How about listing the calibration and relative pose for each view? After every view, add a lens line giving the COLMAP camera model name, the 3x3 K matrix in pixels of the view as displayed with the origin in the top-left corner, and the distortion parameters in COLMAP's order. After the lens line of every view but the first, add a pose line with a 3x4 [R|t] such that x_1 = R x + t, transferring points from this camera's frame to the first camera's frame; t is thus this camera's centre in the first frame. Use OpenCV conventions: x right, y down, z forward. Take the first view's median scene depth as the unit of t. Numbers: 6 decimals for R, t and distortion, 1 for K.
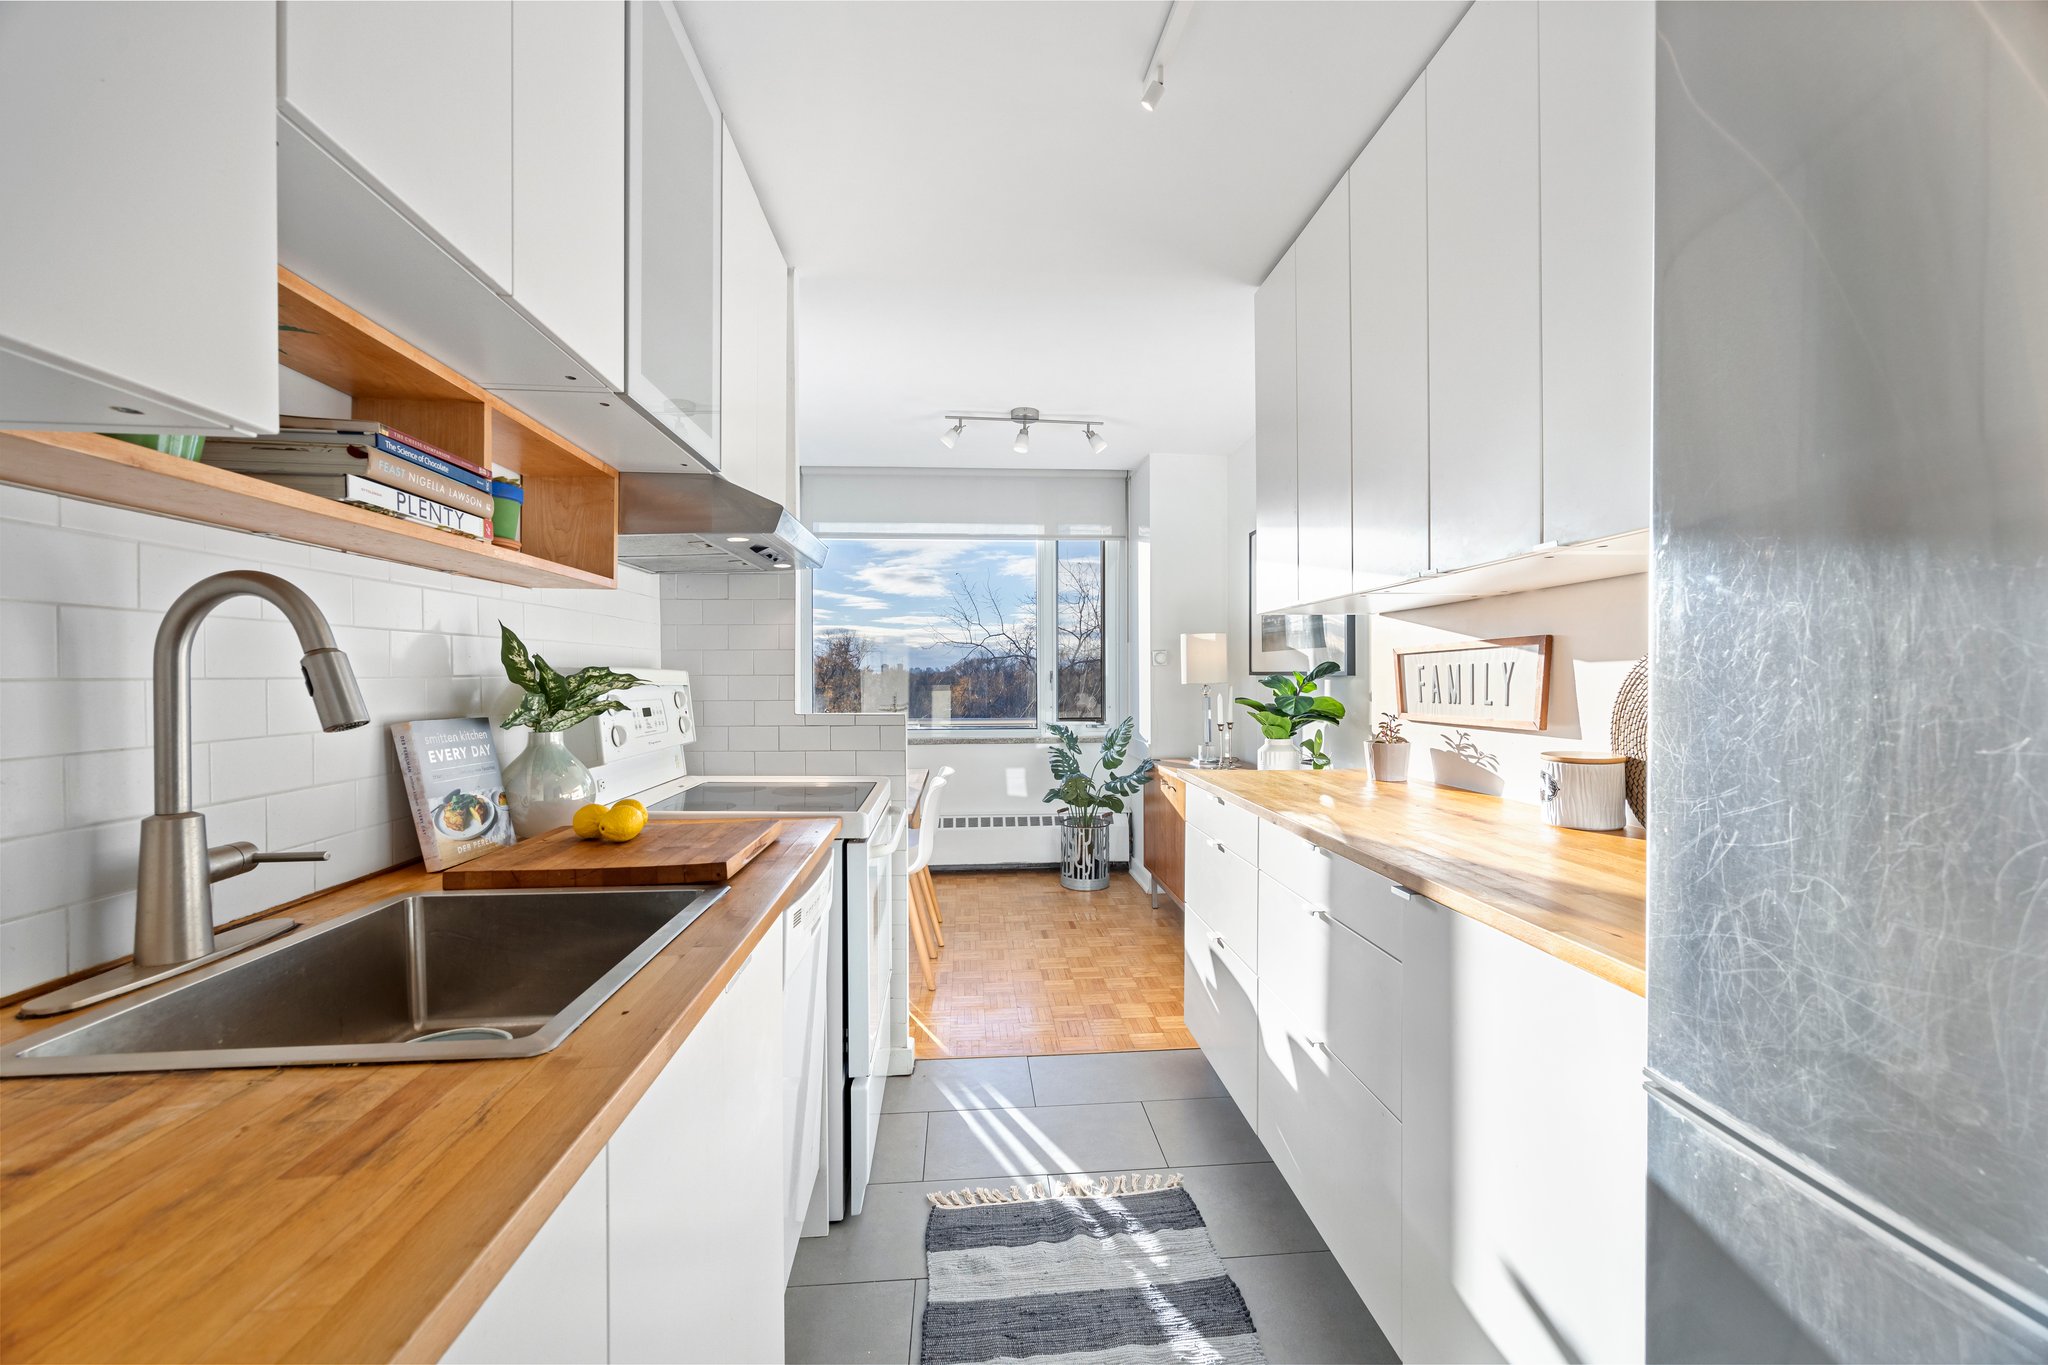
lens RADIAL K [[781.0, 0, 1026.9], [0, 781.0, 699.5], [0, 0, 1]] dist [-0.001701, 0.000610]
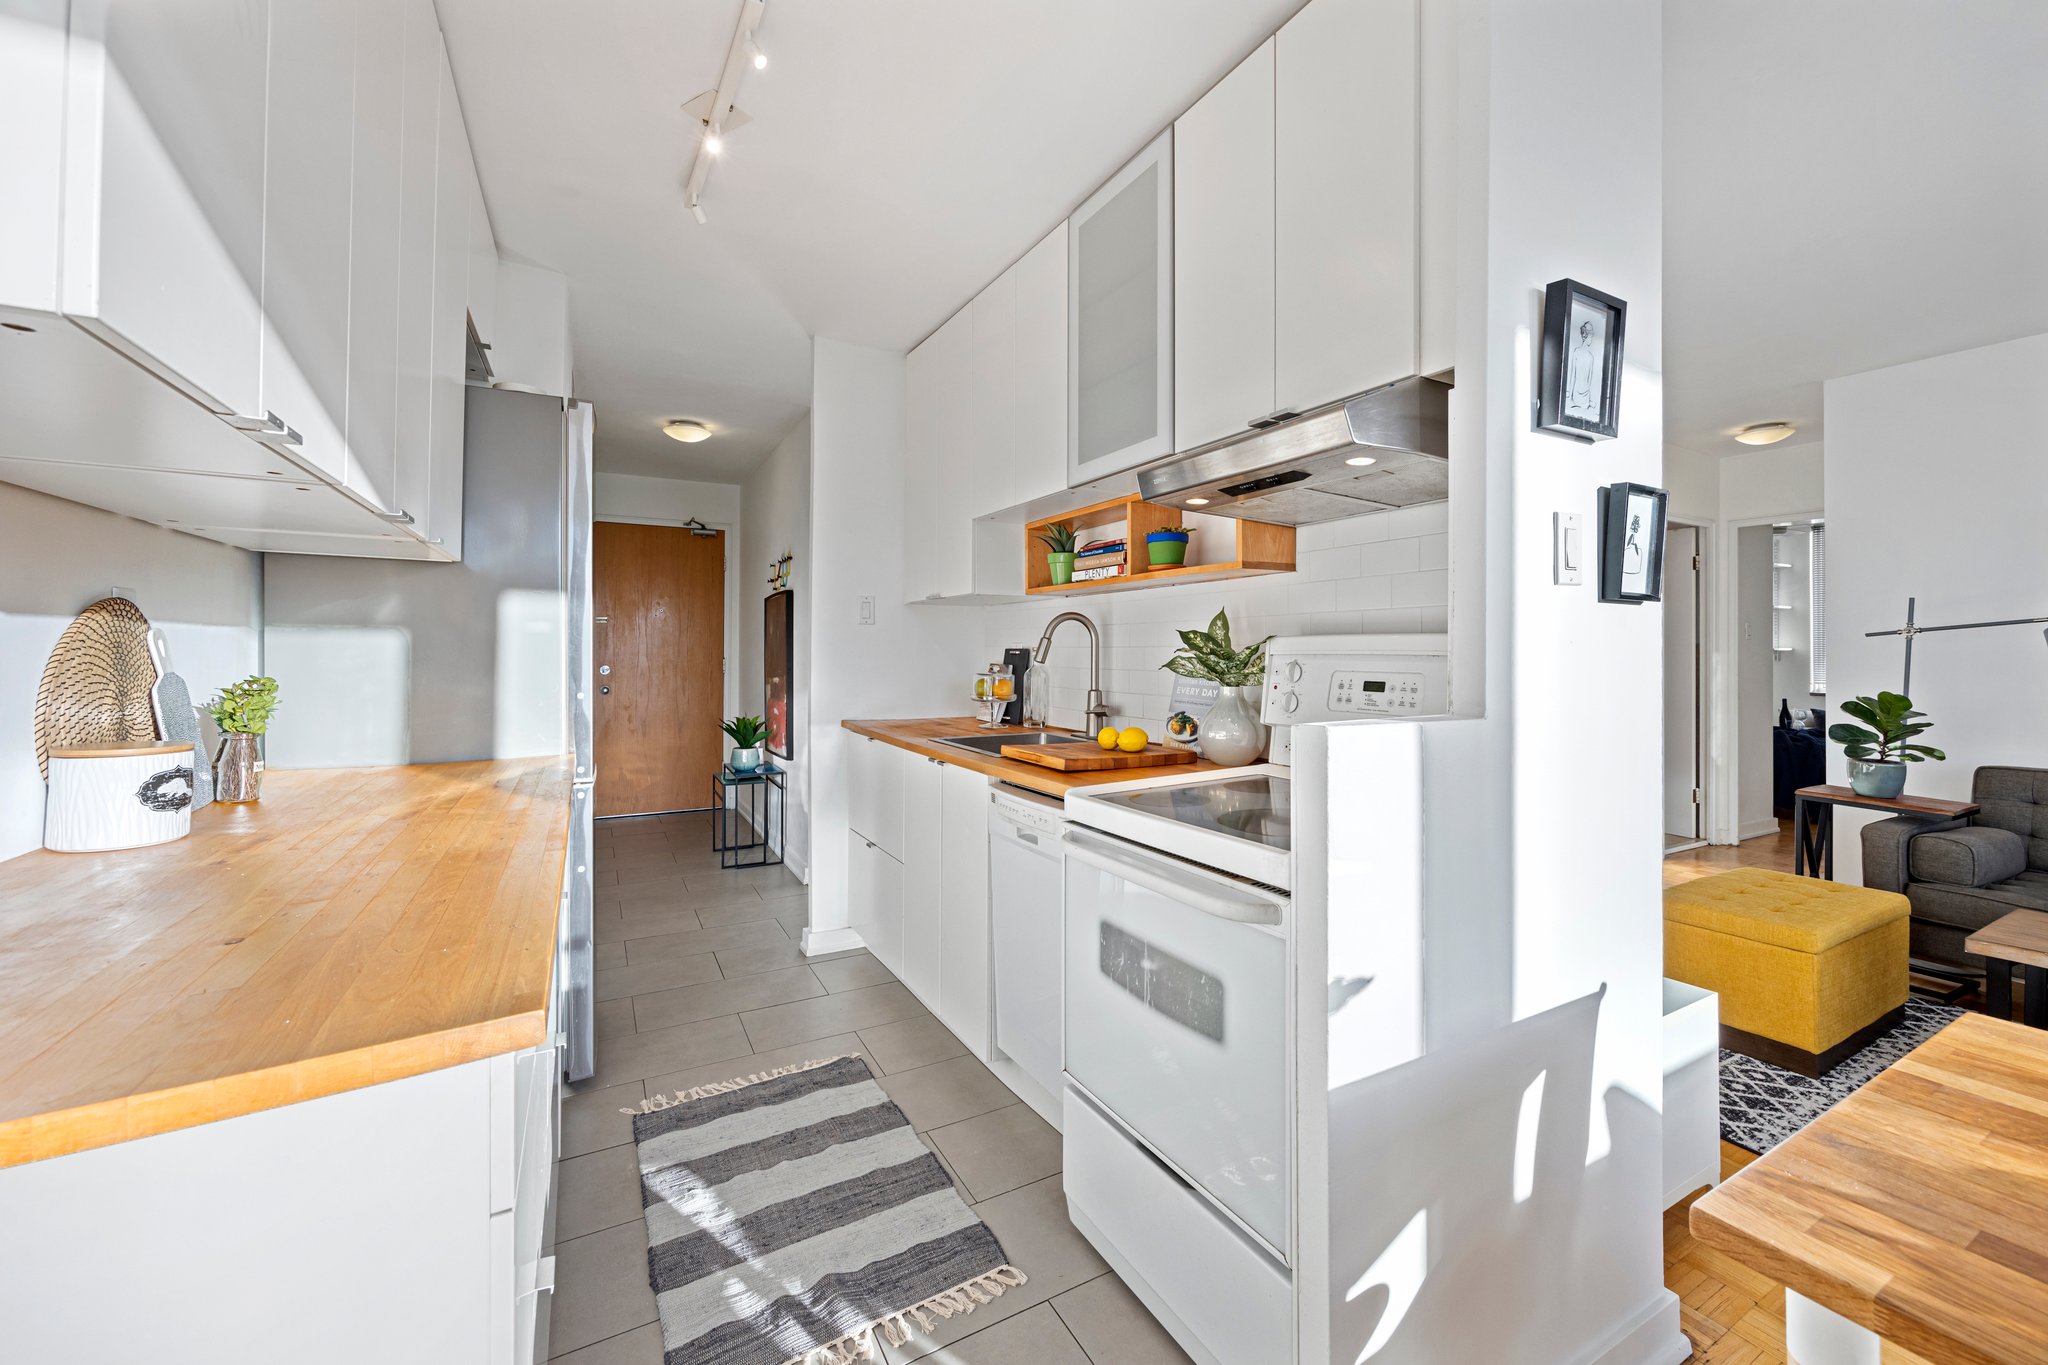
lens RADIAL K [[781.0, 0, 1012.3], [0, 781.0, 642.0], [0, 0, 1]] dist [-0.001701, 0.000610]
pose [[-0.914348, -0.007263, -0.404864, 0.101280], [-0.014659, 0.999777, 0.015170, -0.019007], [0.404664, 0.019805, -0.914251, 0.793709]]
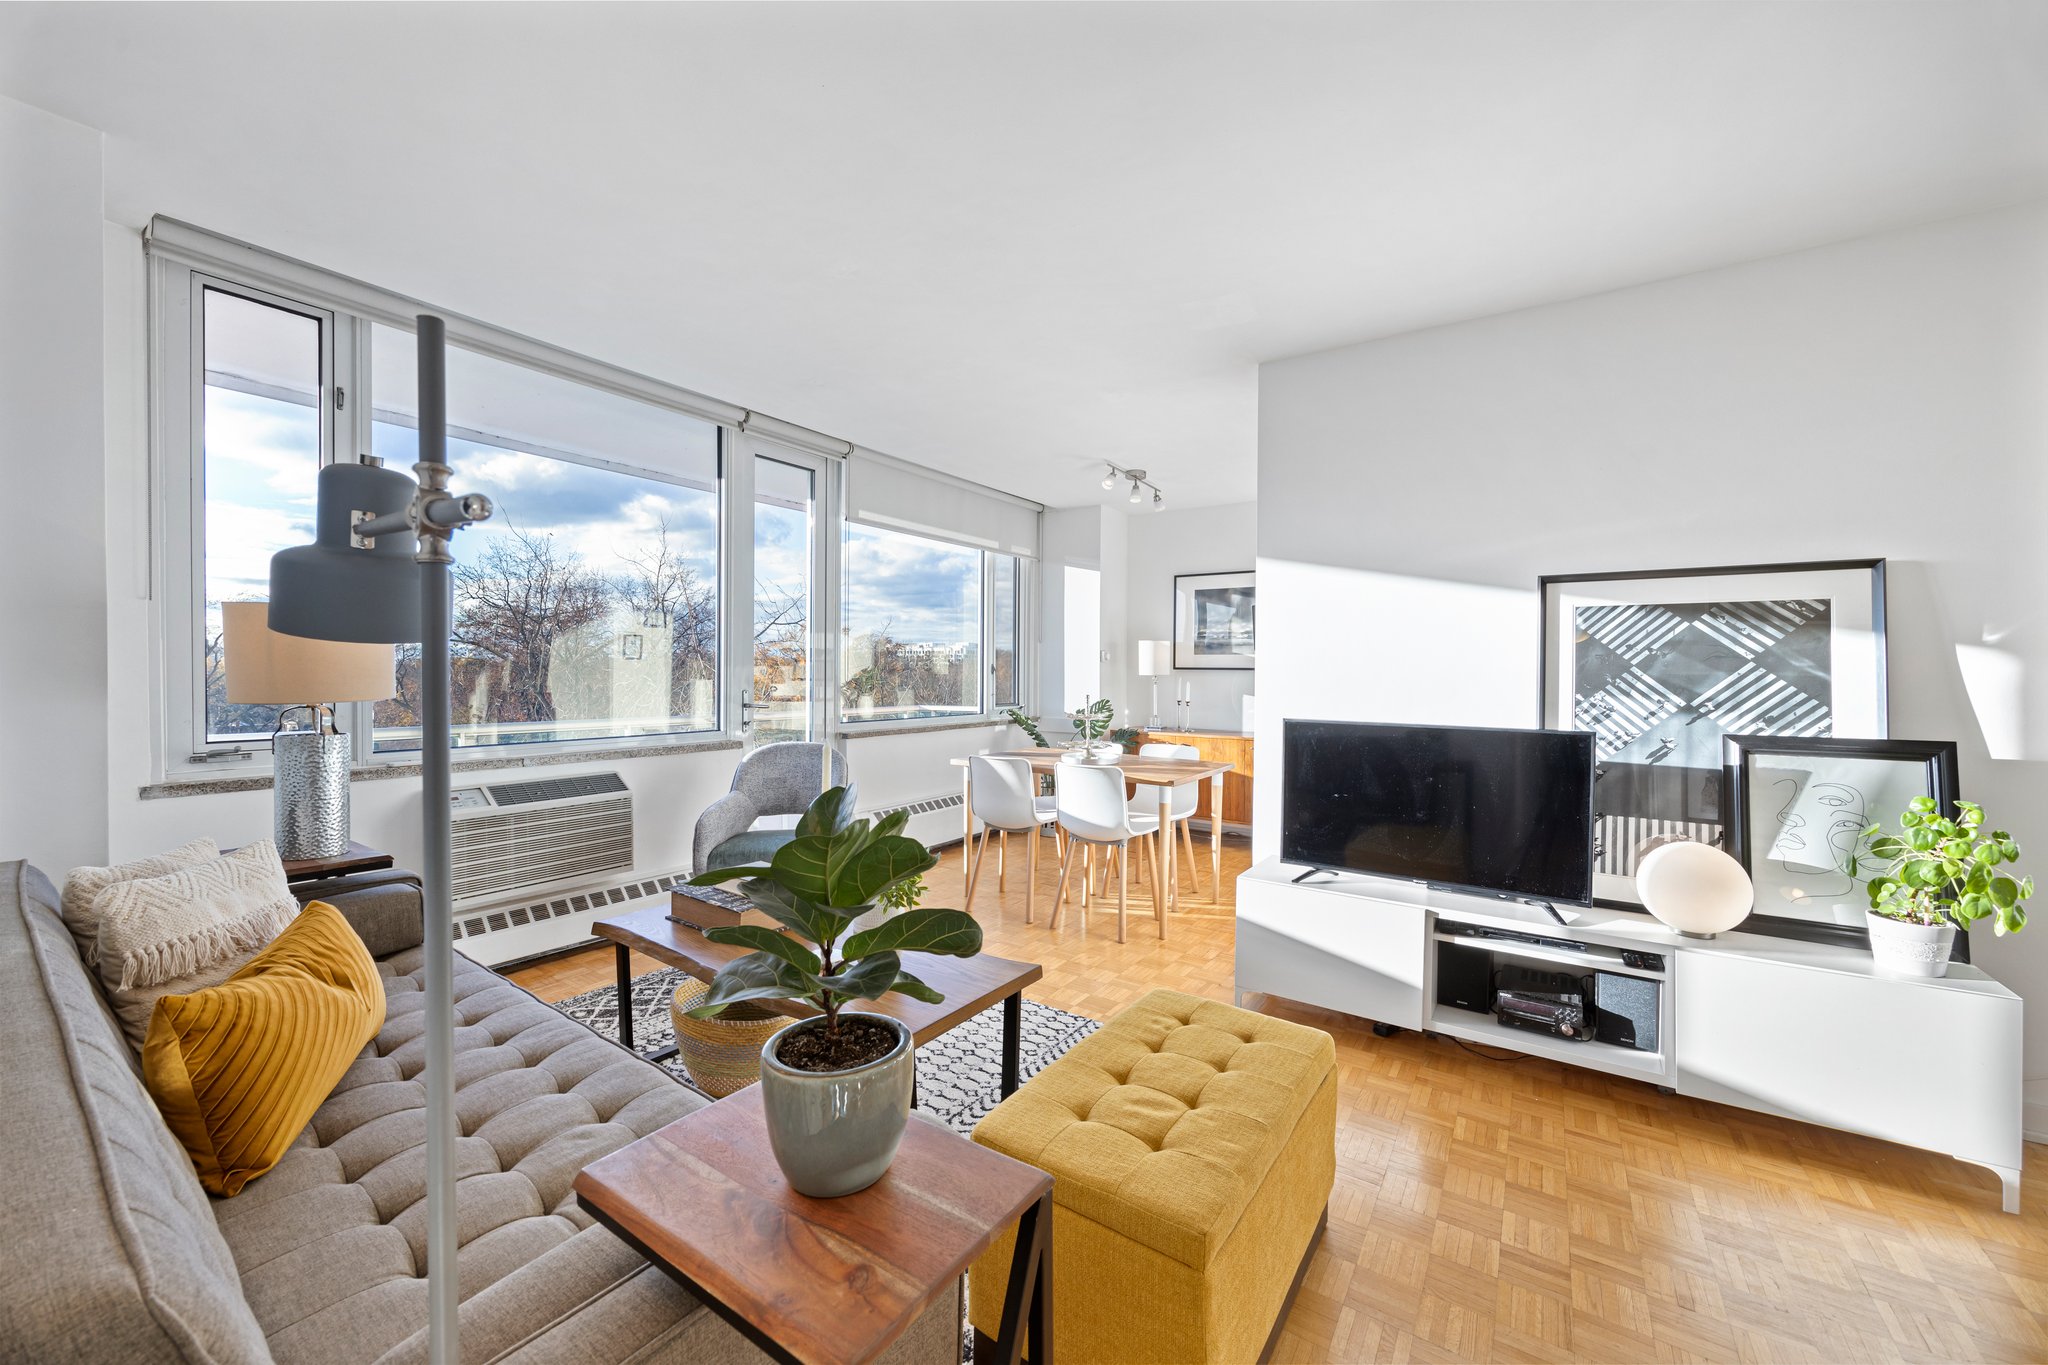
lens RADIAL K [[781.0, 0, 1025.6], [0, 781.0, 679.8], [0, 0, 1]] dist [-0.001701, 0.000610]
pose [[0.628974, -0.001238, 0.777425, -1.059205], [0.014373, 0.999846, -0.010036, -0.000651], [-0.777293, 0.017486, 0.628895, 0.280229]]
